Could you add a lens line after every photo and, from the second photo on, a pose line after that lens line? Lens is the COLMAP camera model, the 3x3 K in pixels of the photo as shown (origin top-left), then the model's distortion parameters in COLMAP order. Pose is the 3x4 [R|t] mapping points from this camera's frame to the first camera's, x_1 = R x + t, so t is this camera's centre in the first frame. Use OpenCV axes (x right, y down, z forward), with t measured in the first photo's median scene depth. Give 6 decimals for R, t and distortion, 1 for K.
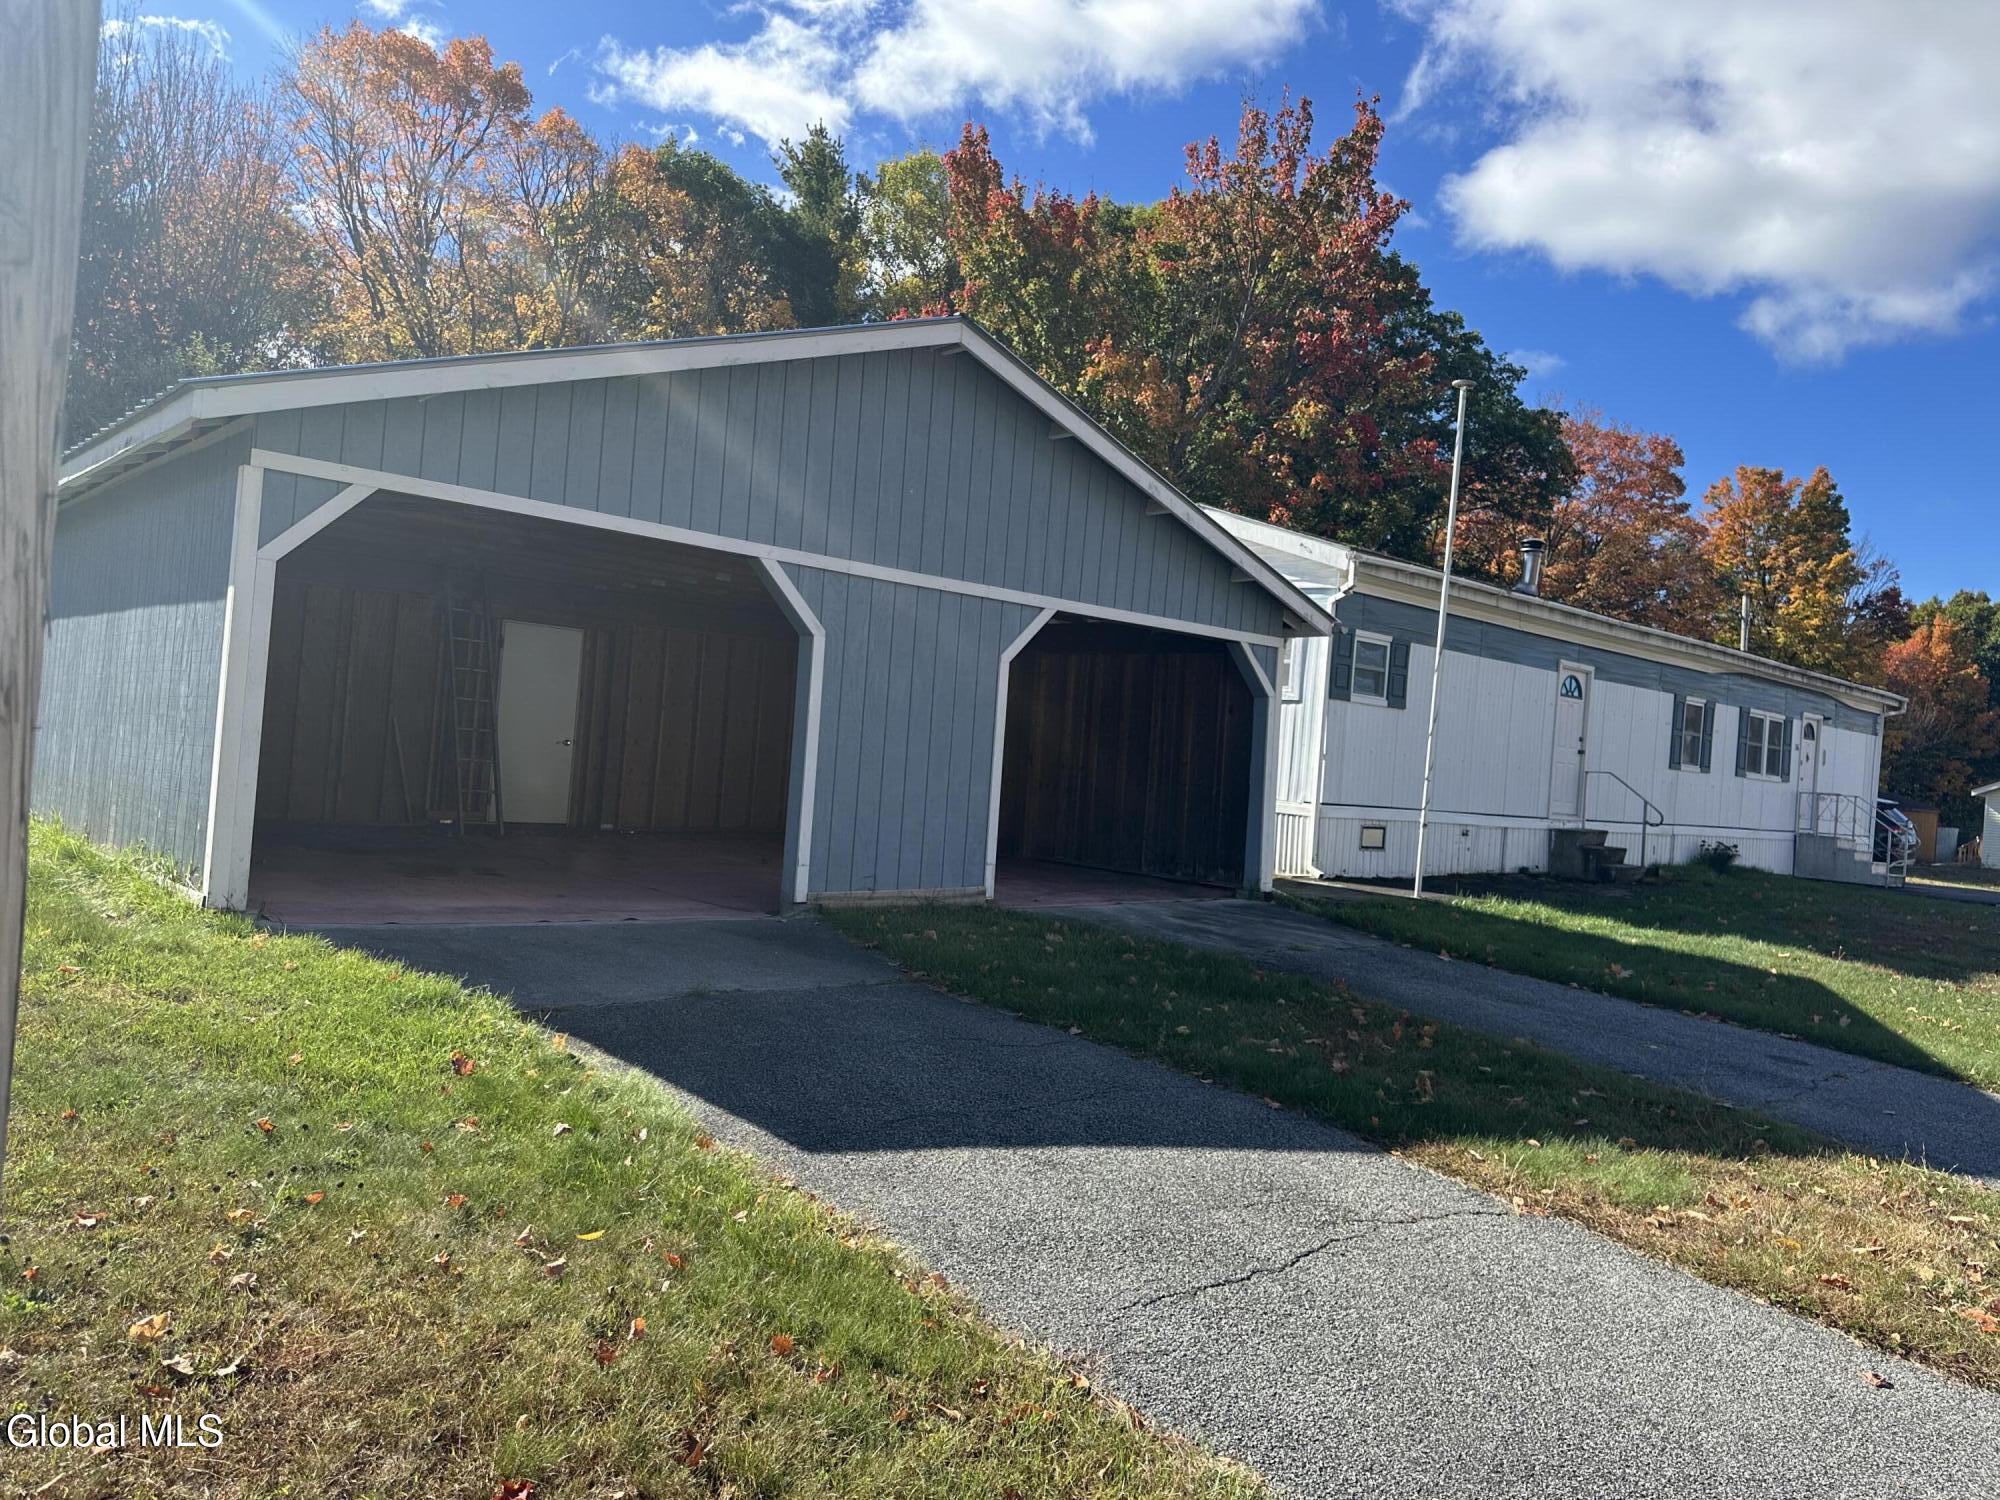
lens RADIAL K [[1427.3, 0, 987.6], [0, 1427.3, 750.6], [0, 0, 1]] dist [0.078038, -0.080847]
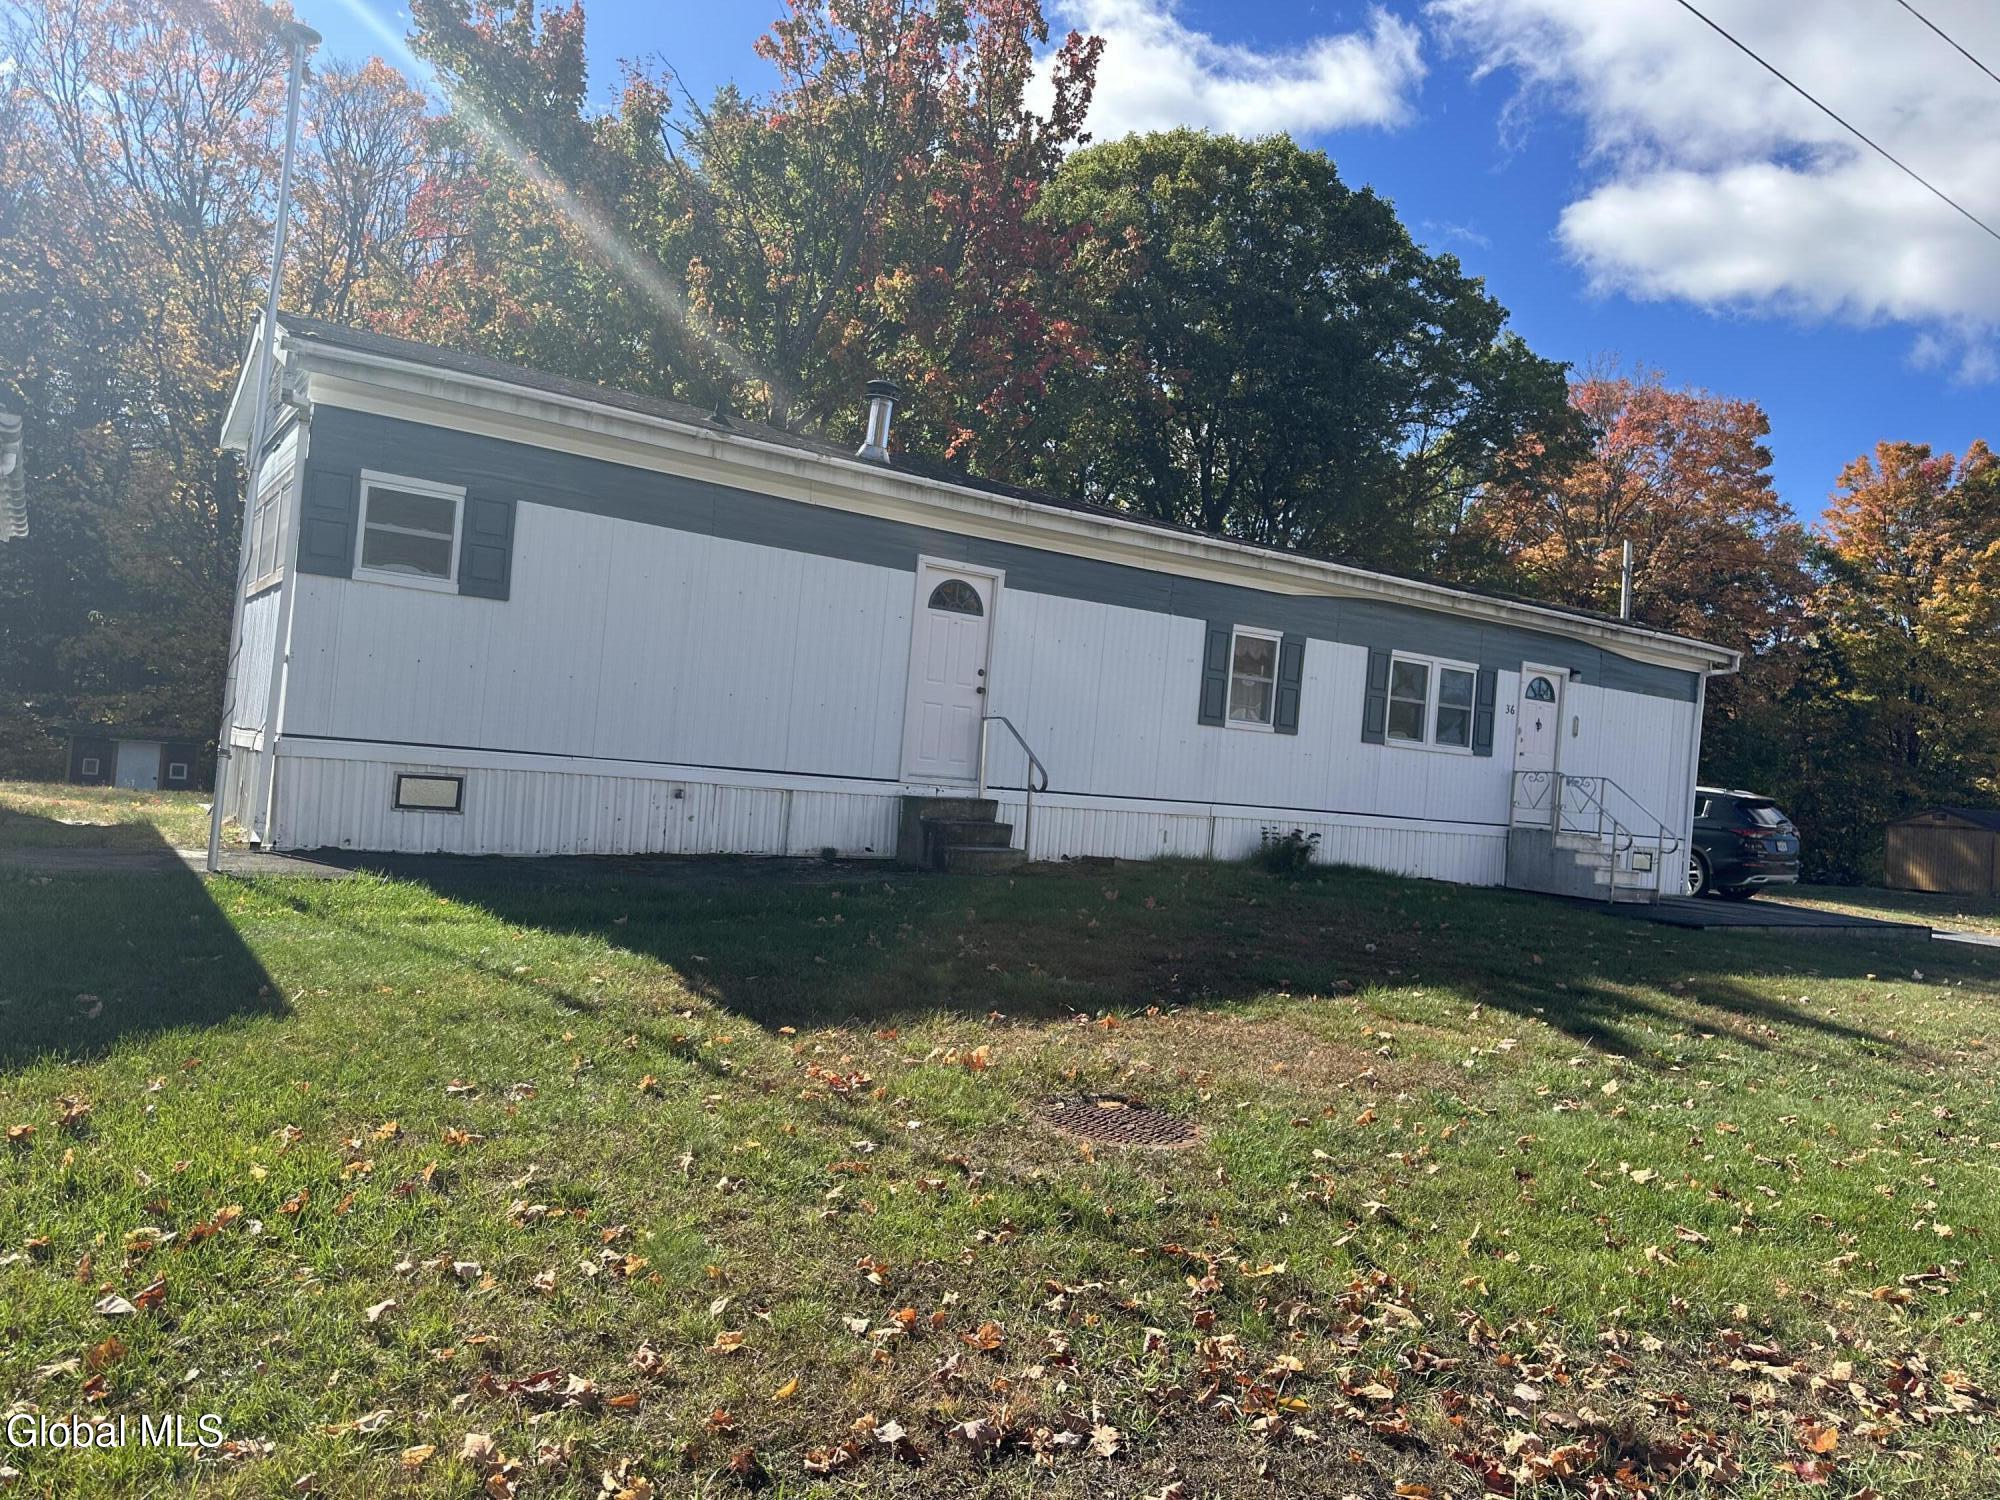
lens RADIAL K [[1394.7, 0, 972.3], [0, 1394.7, 756.5], [0, 0, 1]] dist [0.177582, -0.181099]
pose [[0.989986, 0.002923, -0.141135, 0.438841], [-0.005396, 0.999839, -0.017141, 0.039192], [0.141062, 0.017731, 0.989842, 0.281199]]
